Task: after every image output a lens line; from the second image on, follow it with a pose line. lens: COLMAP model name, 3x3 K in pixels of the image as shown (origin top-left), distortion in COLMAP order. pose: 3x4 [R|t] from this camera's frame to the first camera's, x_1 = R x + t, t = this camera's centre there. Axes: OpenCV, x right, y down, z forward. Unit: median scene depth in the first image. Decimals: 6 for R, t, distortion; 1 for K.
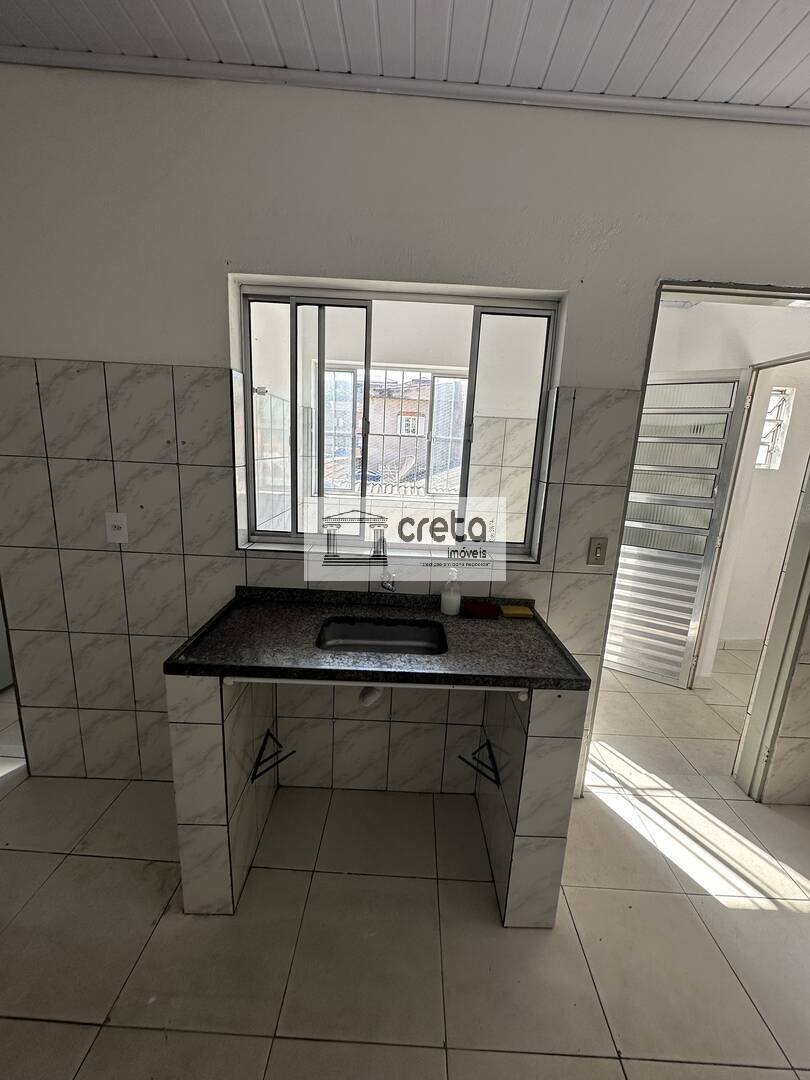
lens RADIAL K [[430.2, 0, 402.5], [0, 430.2, 539.8], [0, 0, 1]] dist [-0.001364, 0.000281]
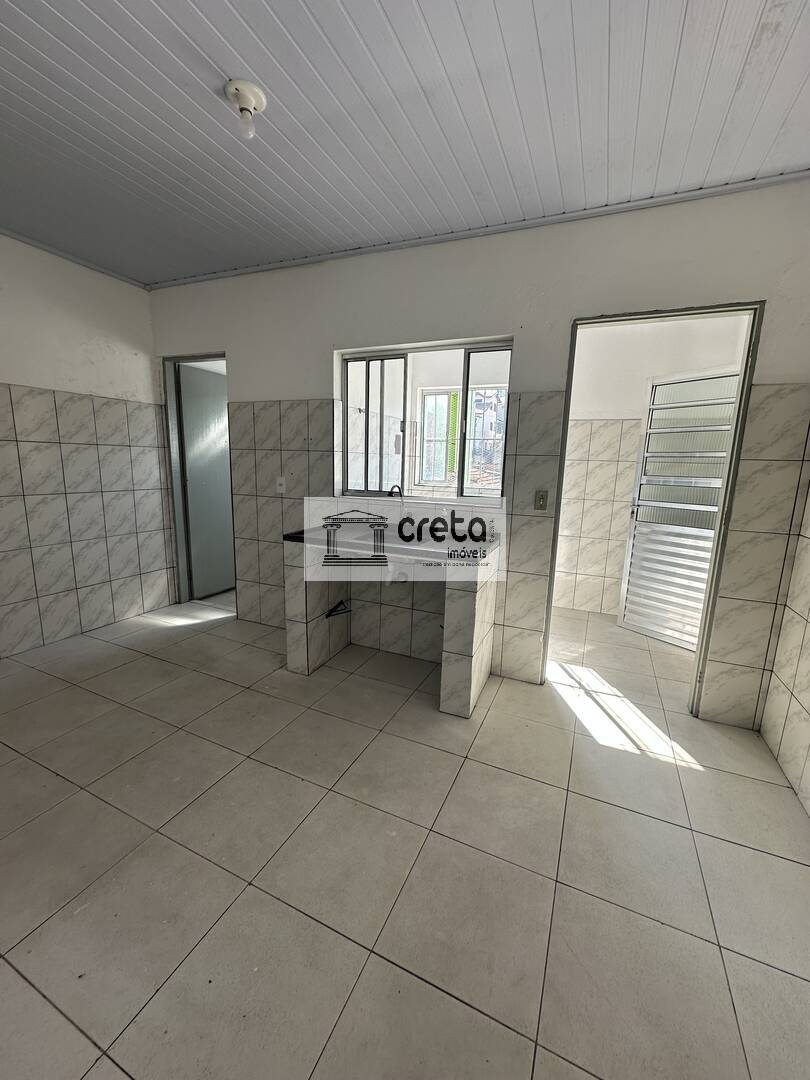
lens RADIAL K [[430.2, 0, 402.5], [0, 430.2, 539.8], [0, 0, 1]] dist [-0.001364, 0.000281]
pose [[0.914876, 0.048550, -0.400806, 0.641605], [-0.068306, 0.997045, -0.035140, 0.255694], [0.397916, 0.059526, 0.915489, -0.553921]]
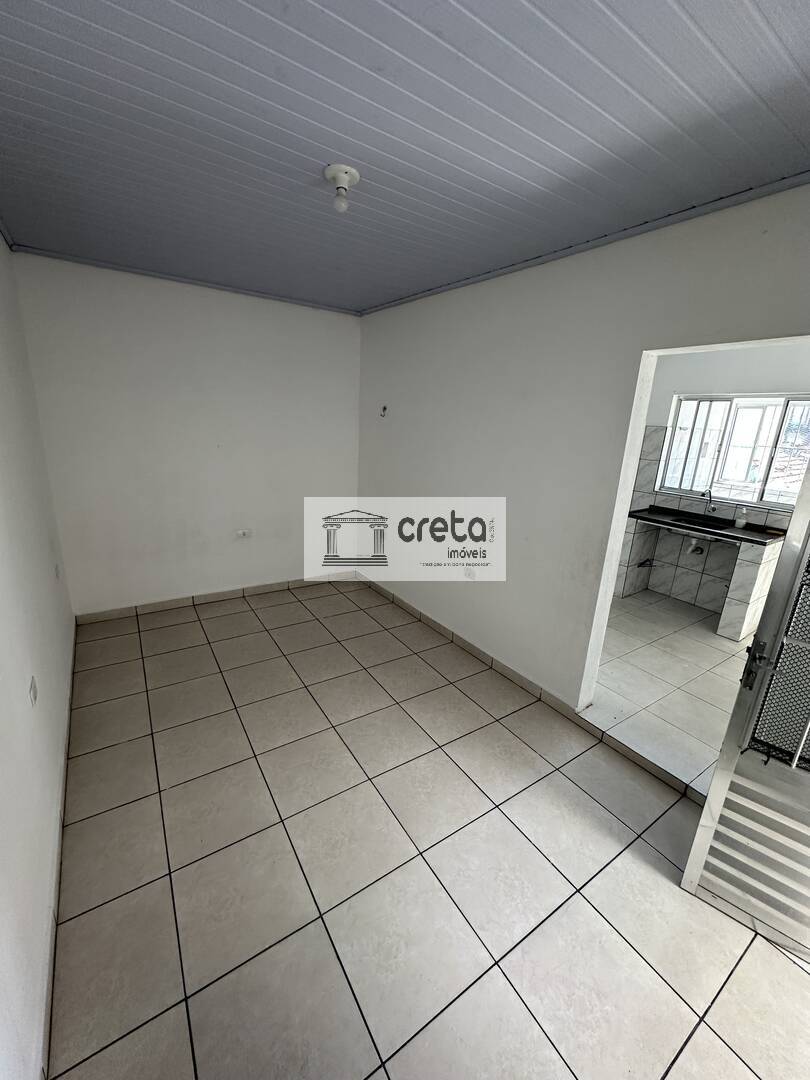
lens RADIAL K [[428.5, 0, 405.2], [0, 428.5, 538.6], [0, 0, 1]] dist [-0.000976, 0.000234]
pose [[0.570637, 0.202606, -0.795817, 0.986448], [-0.198020, 0.974440, 0.106092, 0.355536], [0.796970, 0.097048, 0.596172, -1.936469]]
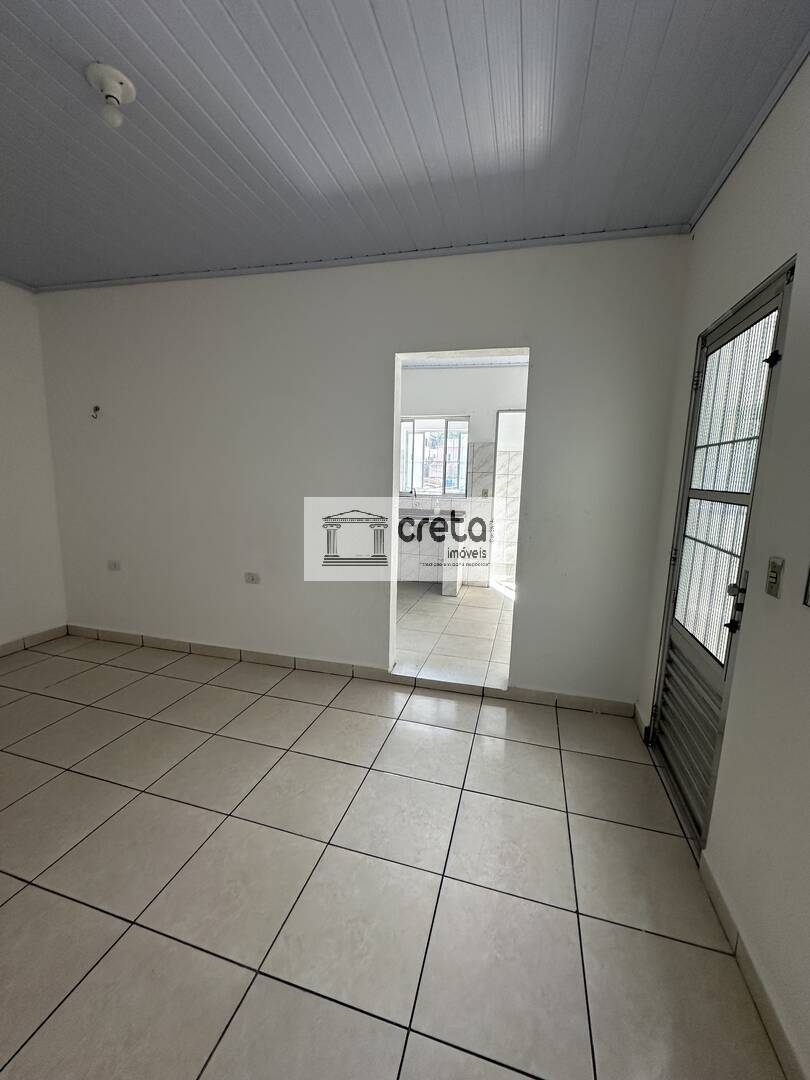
lens RADIAL K [[430.2, 0, 402.5], [0, 430.2, 539.8], [0, 0, 1]] dist [-0.001364, 0.000281]
pose [[0.965504, 0.016403, -0.259871, 0.713072], [-0.036414, 0.996713, -0.072375, 0.613055], [0.257829, 0.079341, 0.962927, -2.146190]]
